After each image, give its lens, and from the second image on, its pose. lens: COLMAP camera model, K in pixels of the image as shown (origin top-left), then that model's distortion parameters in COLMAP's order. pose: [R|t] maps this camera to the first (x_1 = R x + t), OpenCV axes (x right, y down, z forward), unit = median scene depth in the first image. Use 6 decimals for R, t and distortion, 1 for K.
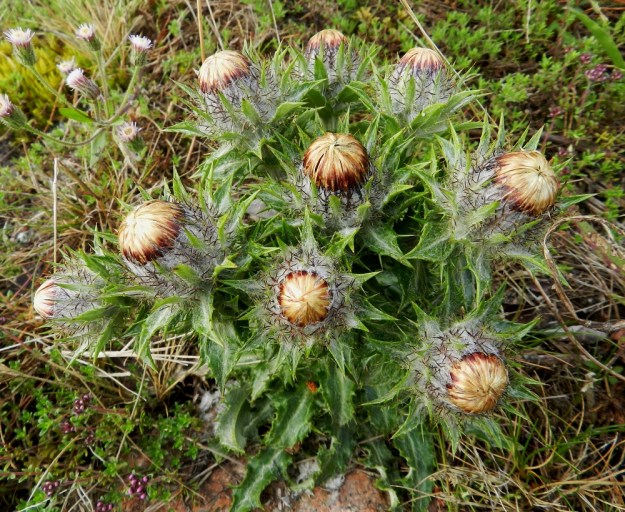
lens RADIAL K [[439.1, 0, 312.5], [0, 439.1, 256.0], [0, 0, 1]] dist [0.007197, 0.002599]
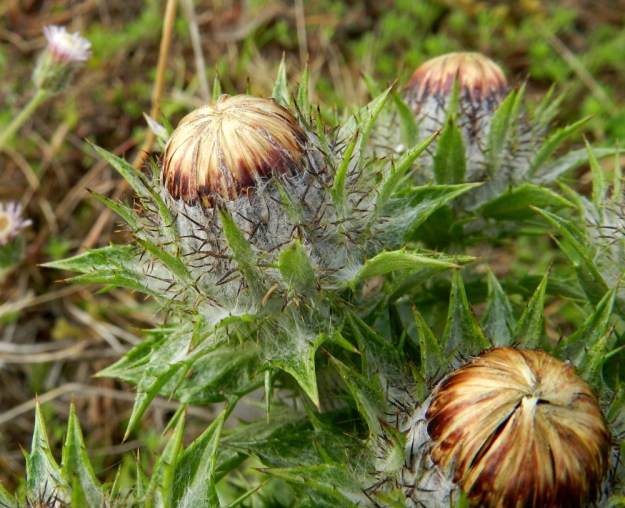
lens RADIAL K [[766.3, 0, 312.5], [0, 766.3, 254.0], [0, 0, 1]] dist [0.017493, 0.039863]
pose [[0.993194, 0.106467, 0.047220, -0.131308], [-0.098952, 0.985192, -0.140021, -0.205123], [-0.061429, 0.134396, 0.989022, 0.298095]]
